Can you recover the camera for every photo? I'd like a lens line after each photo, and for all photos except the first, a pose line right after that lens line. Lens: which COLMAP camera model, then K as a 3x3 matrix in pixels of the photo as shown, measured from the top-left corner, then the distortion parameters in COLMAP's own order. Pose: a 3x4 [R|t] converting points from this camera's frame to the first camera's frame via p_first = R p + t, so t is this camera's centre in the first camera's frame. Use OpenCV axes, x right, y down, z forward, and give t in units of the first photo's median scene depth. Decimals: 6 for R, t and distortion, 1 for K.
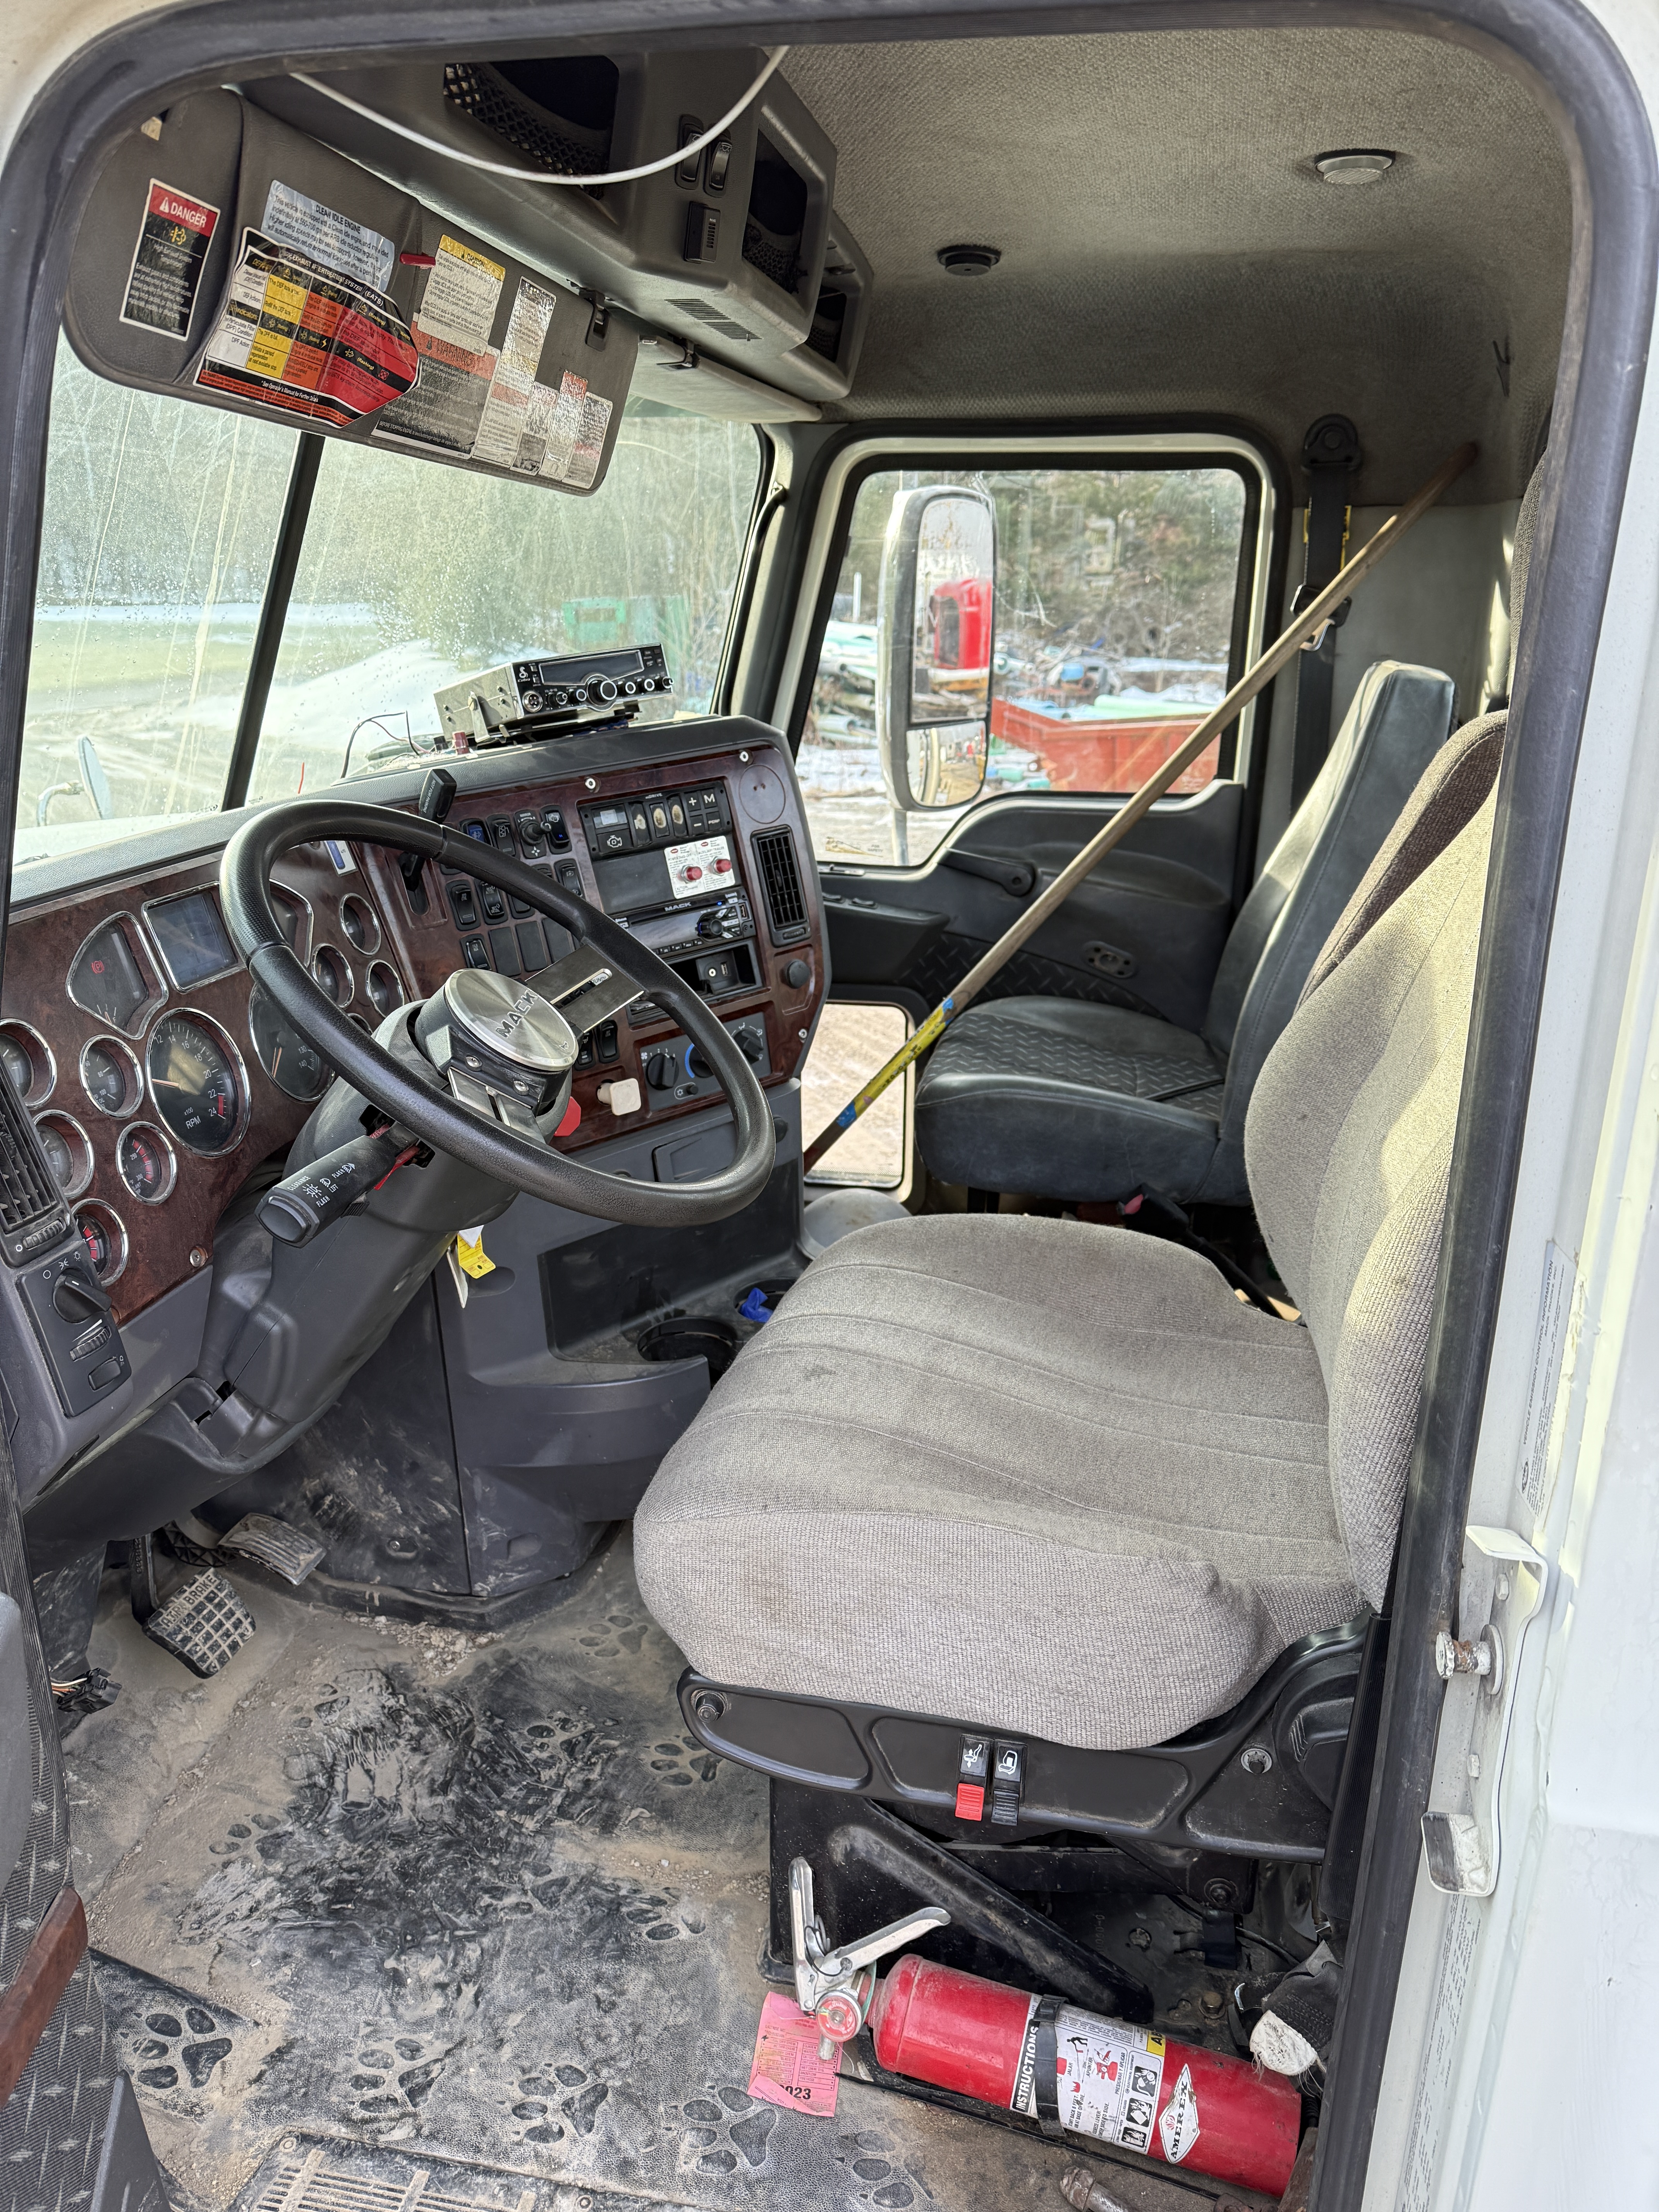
lens RADIAL K [[1549.9, 0, 829.5], [0, 1549.9, 1106.0], [0, 0, 1]] dist [0.002937, -0.001505]
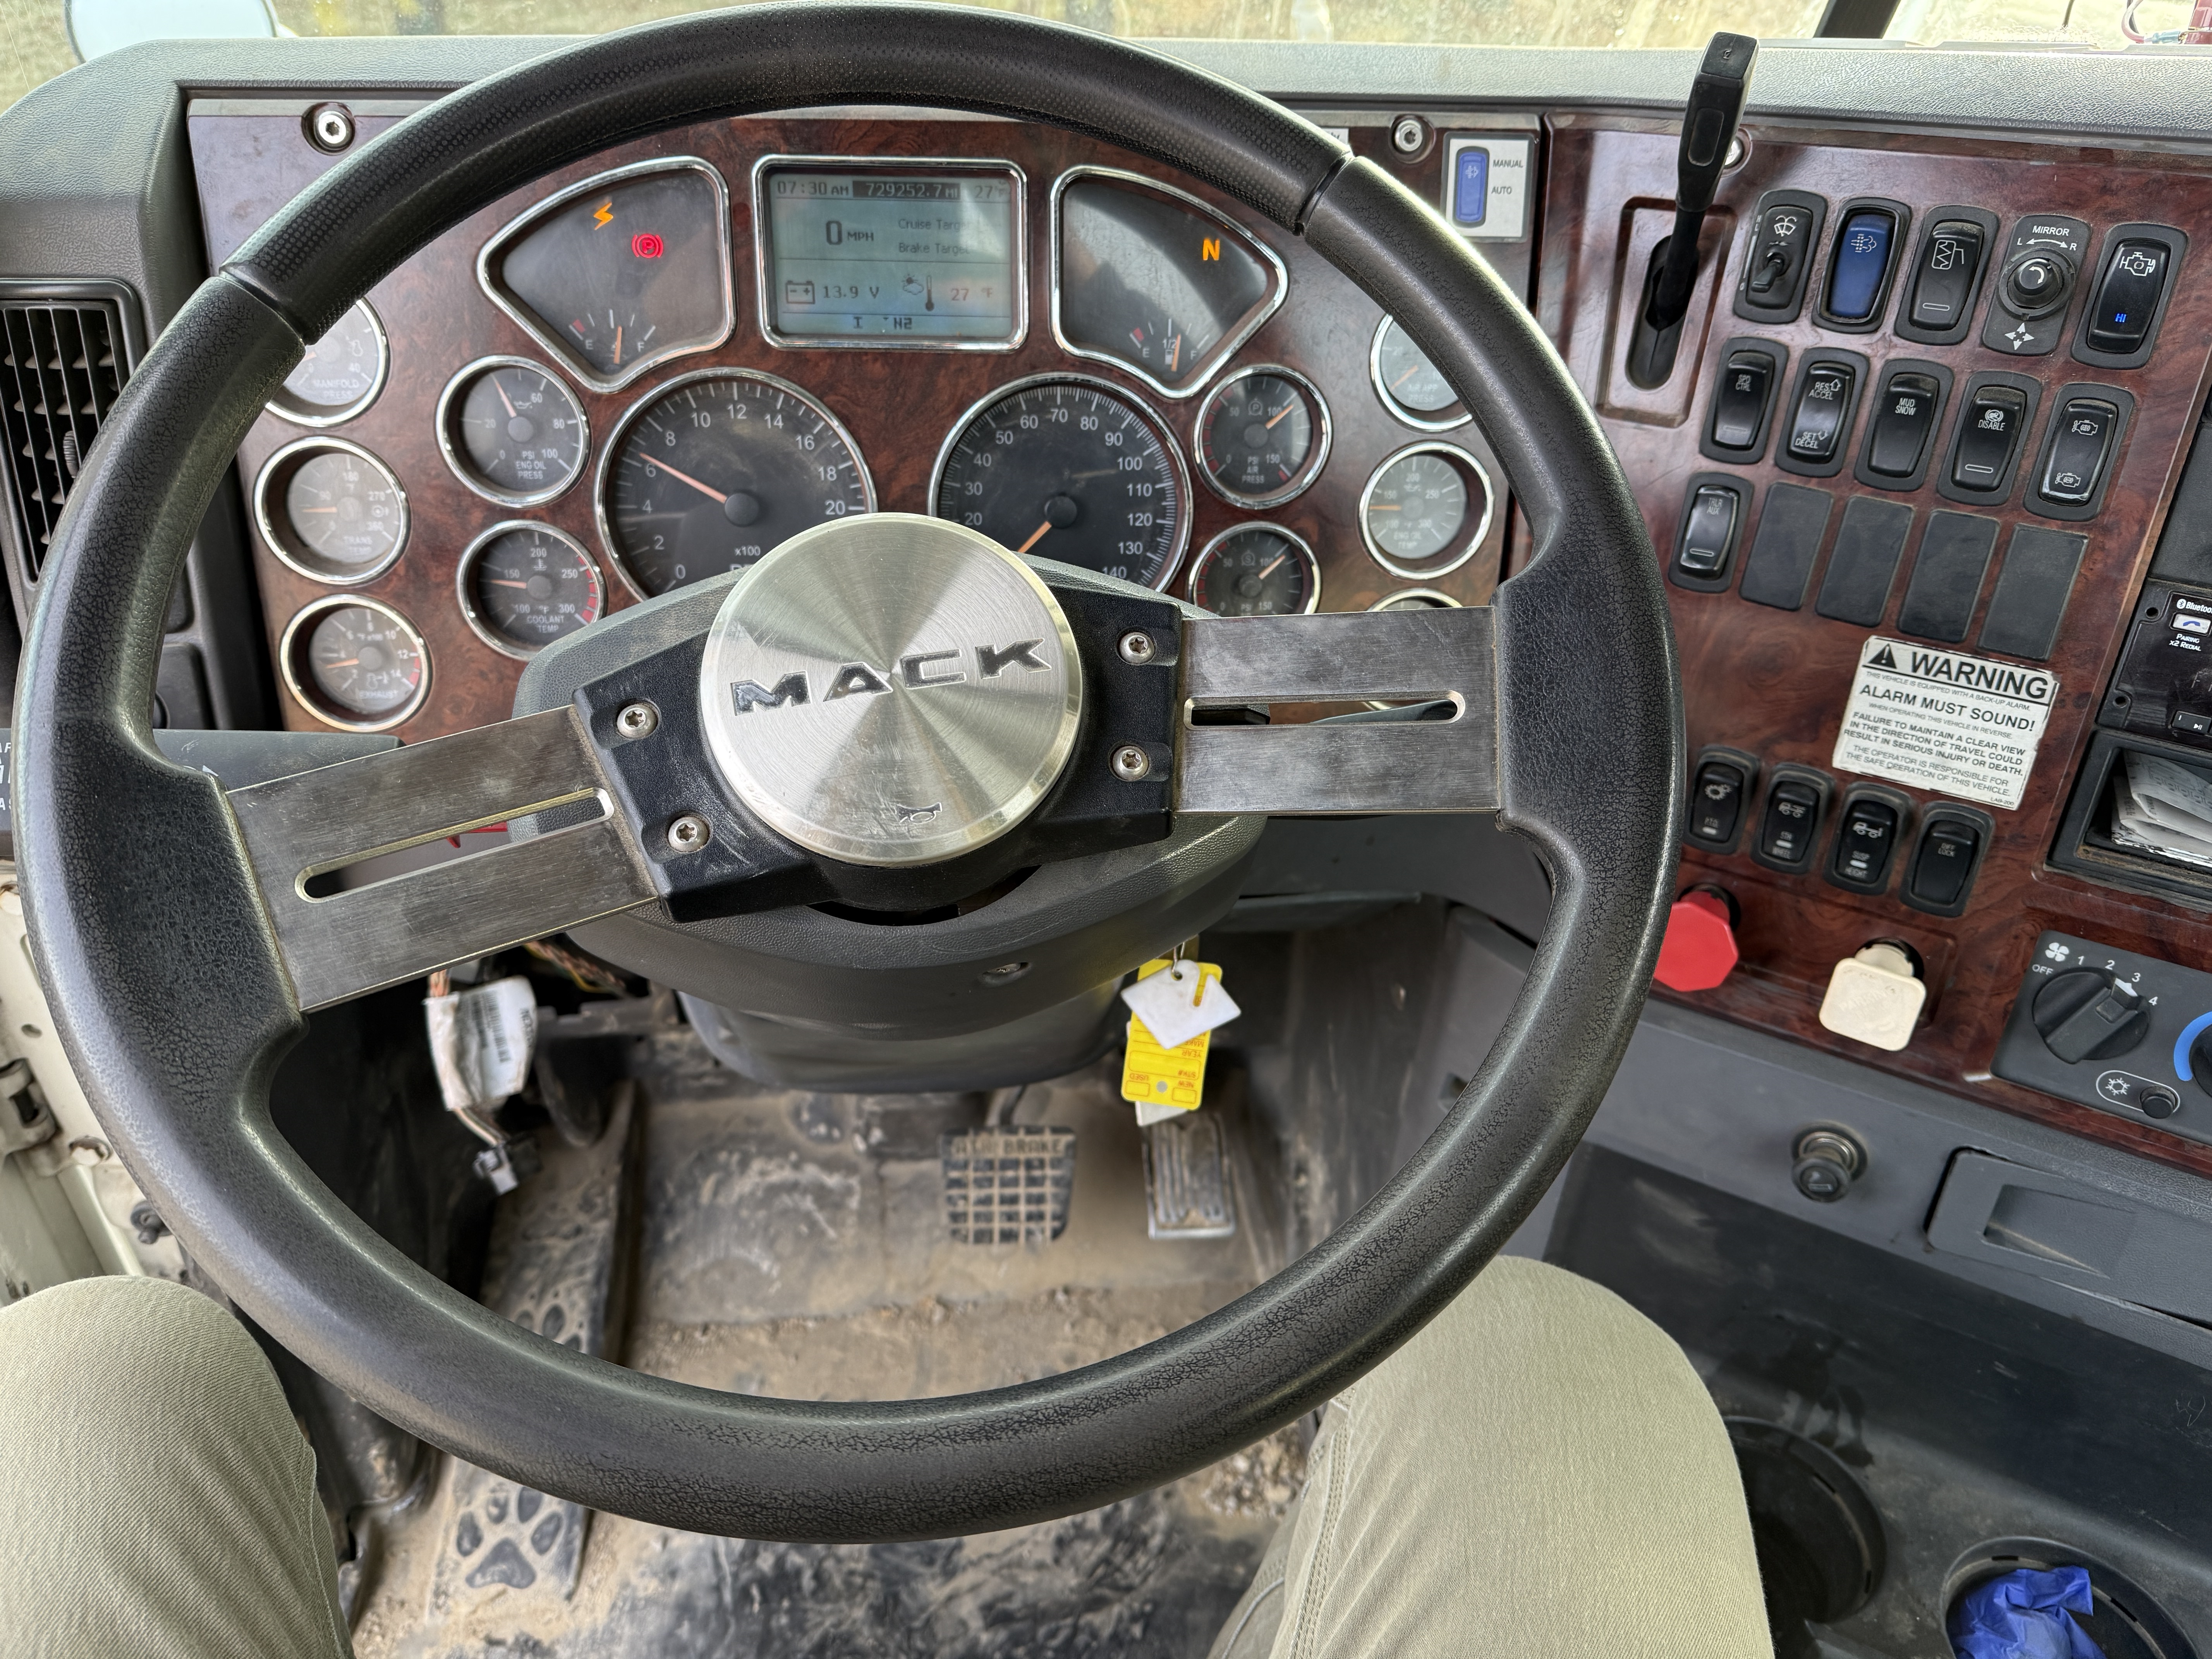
lens RADIAL K [[1549.9, 0, 1106.0], [0, 1549.9, 829.5], [0, 0, 1]] dist [0.002937, -0.001505]
pose [[0.271049, 0.558752, -0.783791, 0.101041], [-0.307905, 0.821819, 0.479383, -0.181301], [0.911991, 0.111397, 0.394796, 0.736923]]
